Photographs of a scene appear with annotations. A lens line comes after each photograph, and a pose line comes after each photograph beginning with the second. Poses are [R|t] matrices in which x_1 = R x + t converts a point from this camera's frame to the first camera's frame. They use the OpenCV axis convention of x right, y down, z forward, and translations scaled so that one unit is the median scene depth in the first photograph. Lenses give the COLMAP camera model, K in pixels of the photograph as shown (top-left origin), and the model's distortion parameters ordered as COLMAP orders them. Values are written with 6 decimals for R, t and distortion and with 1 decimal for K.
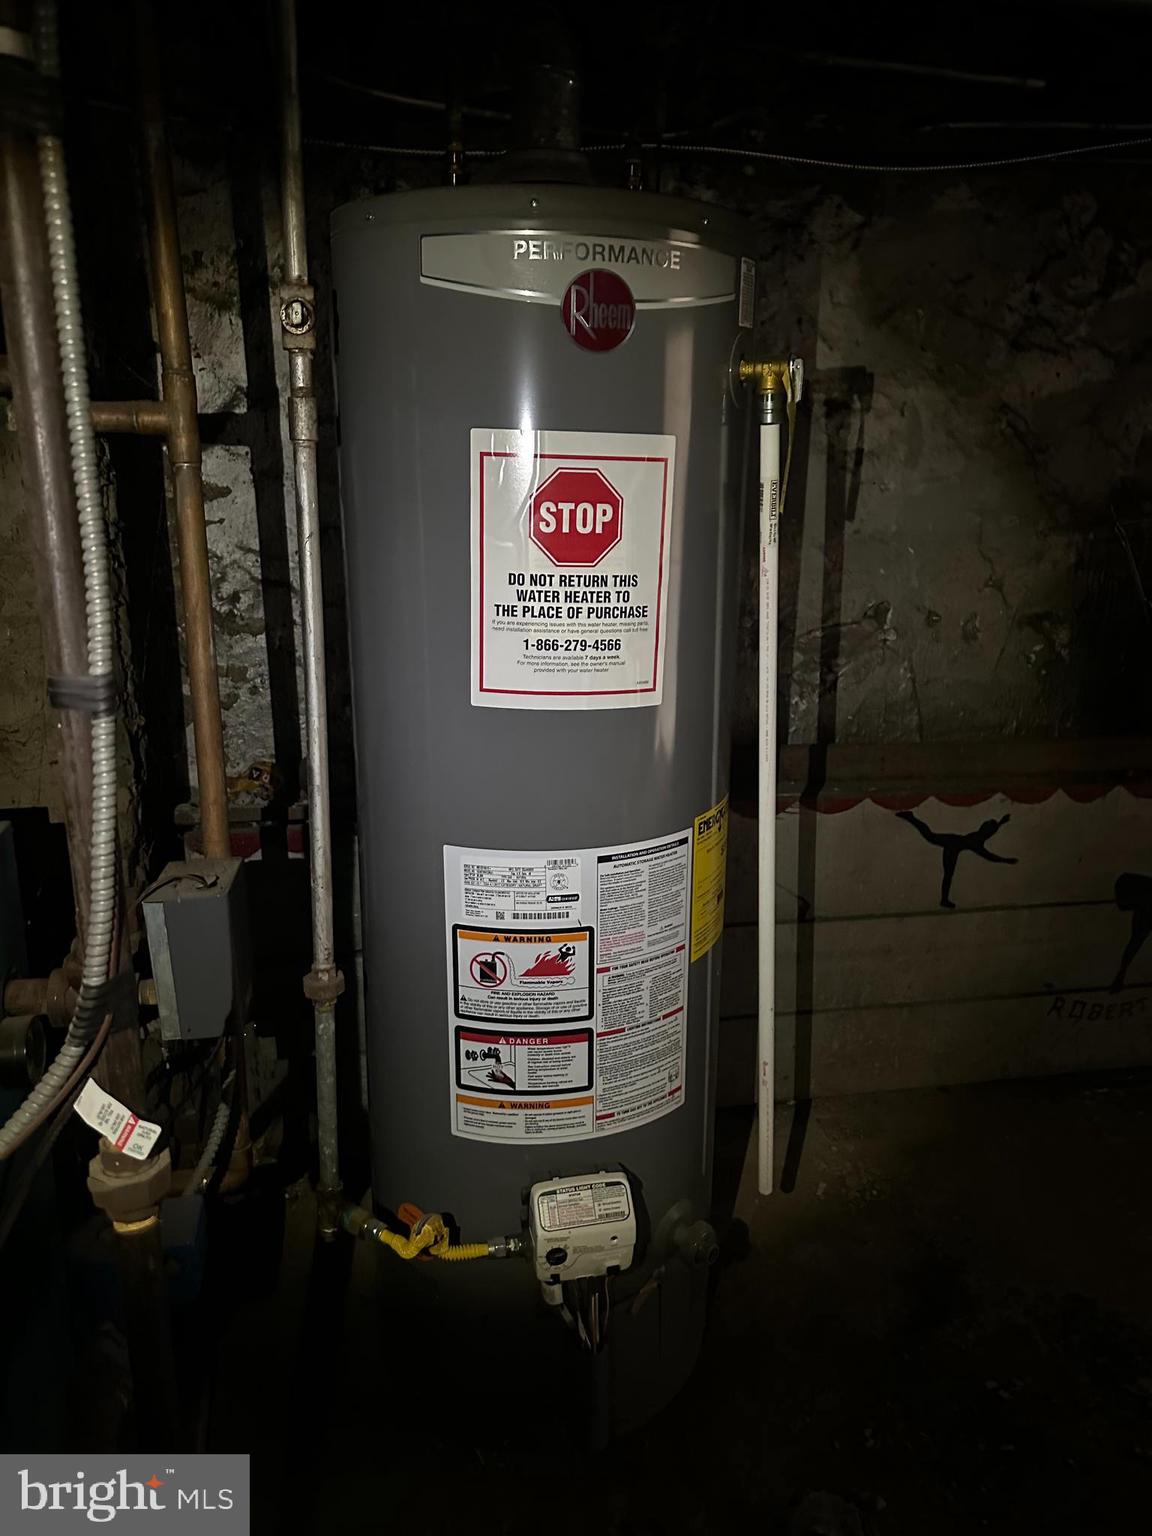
lens RADIAL K [[1075.4, 0, 576.0], [0, 1075.4, 768.0], [0, 0, 1]] dist [0.153750, -0.296539]
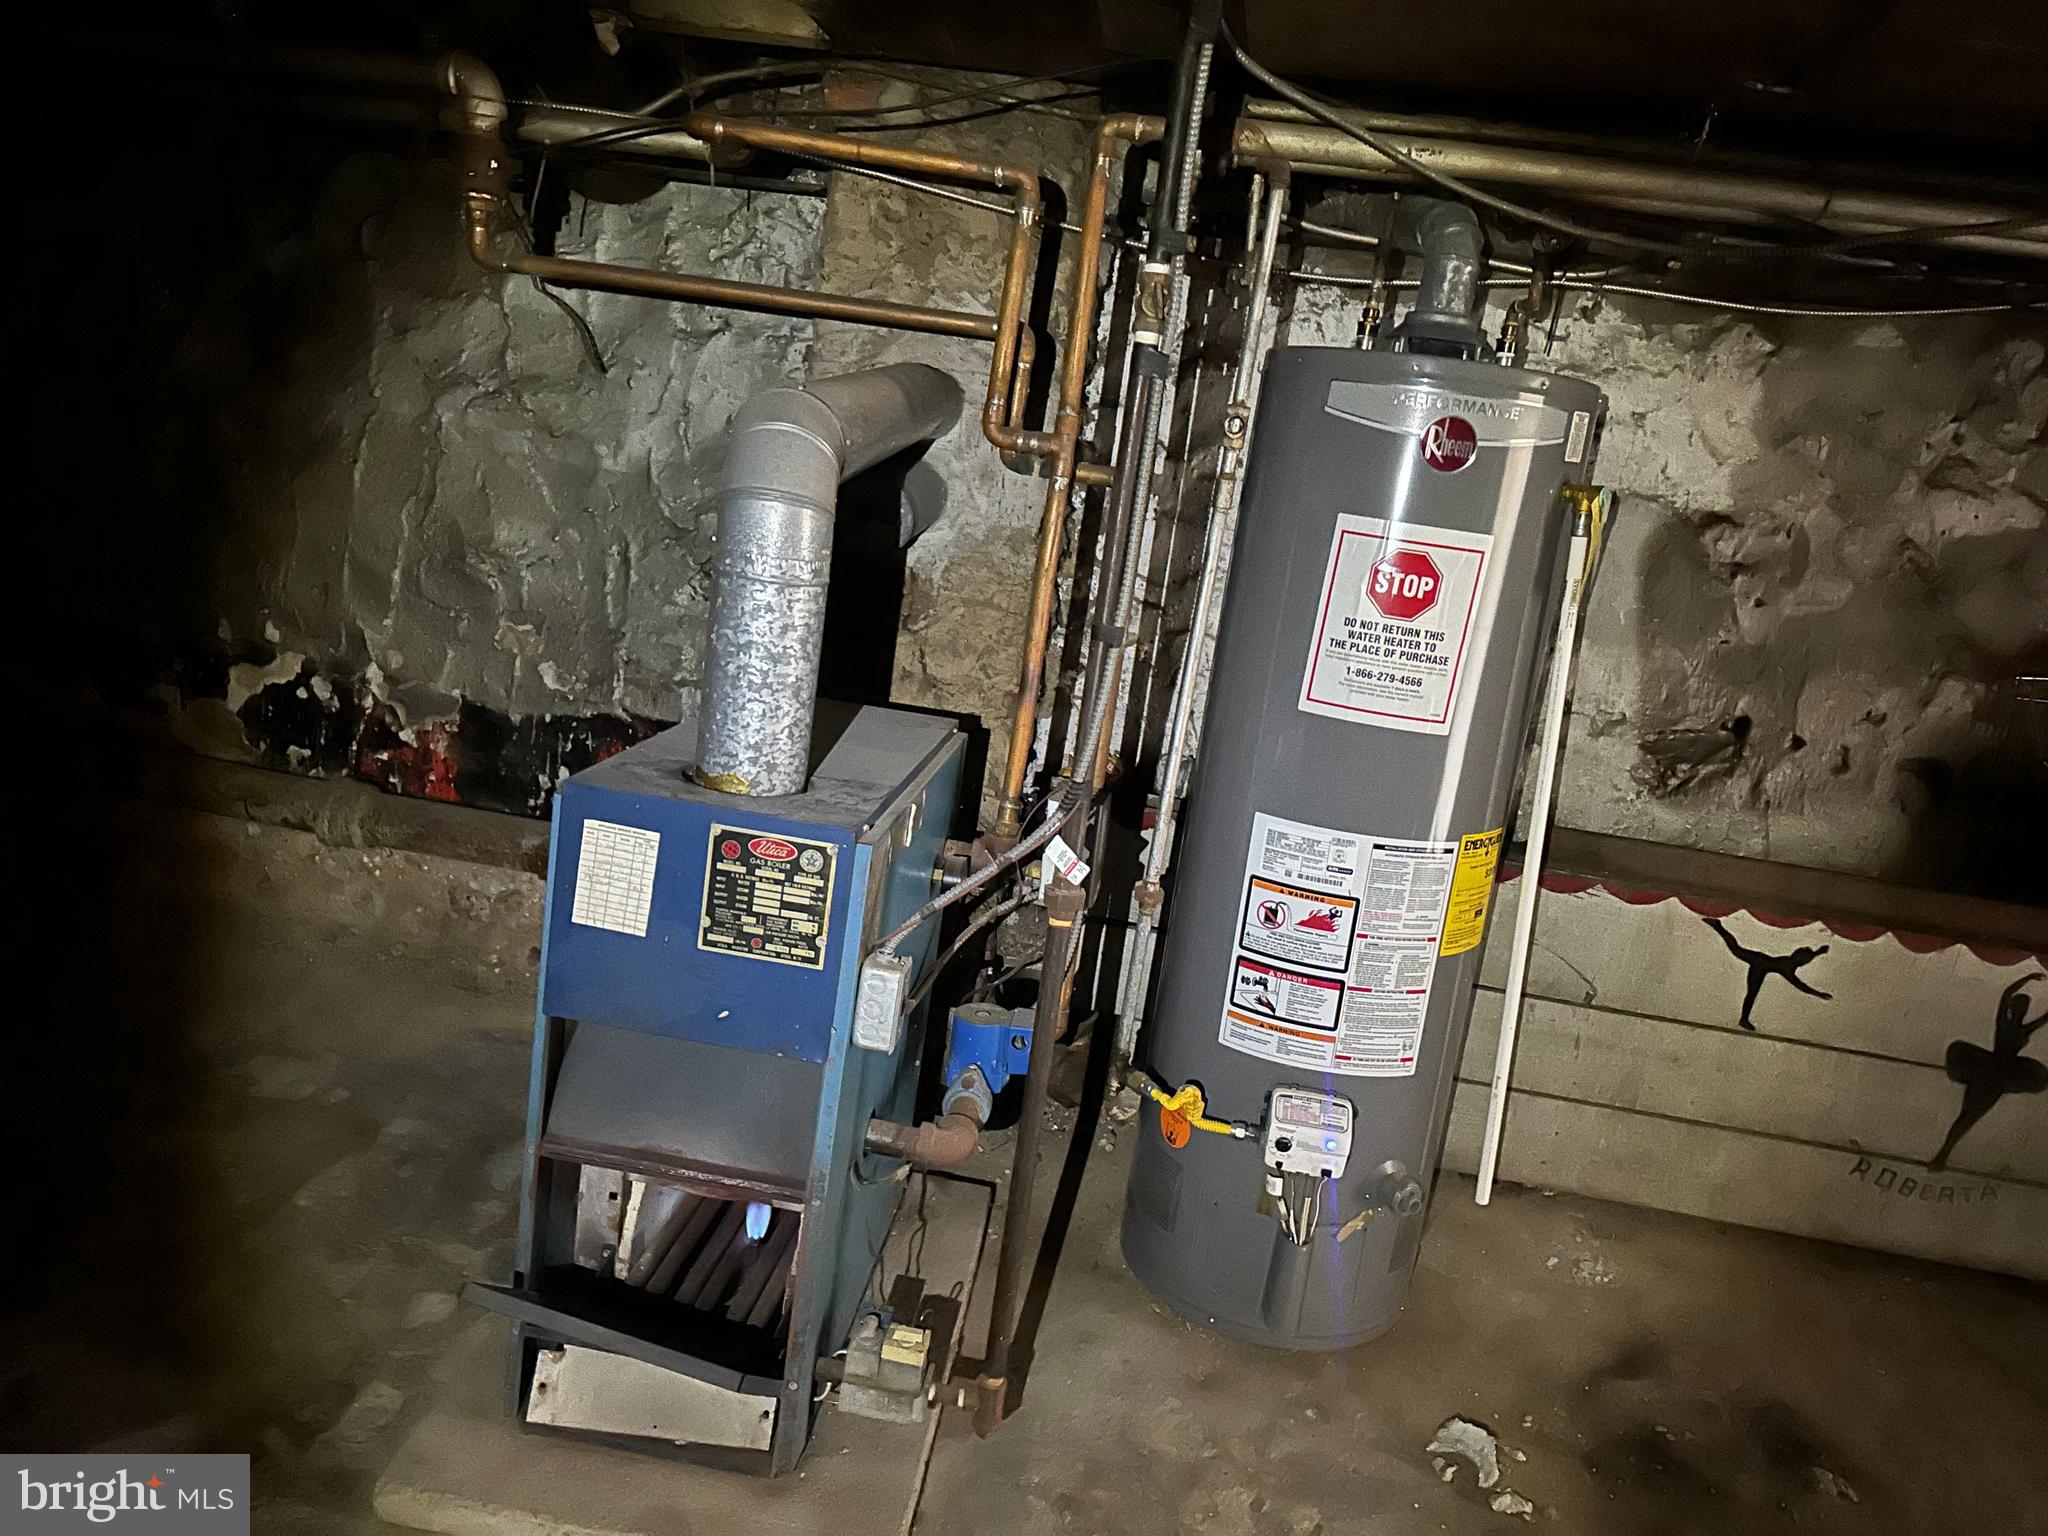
lens RADIAL K [[1413.9, 0, 1024.0], [0, 1413.9, 768.0], [0, 0, 1]] dist [0.140638, -0.195410]
pose [[0.941530, 0.182646, -0.283128, 0.087792], [-0.205365, 0.977277, -0.052490, 0.161440], [0.267107, 0.107566, 0.957645, -0.711469]]
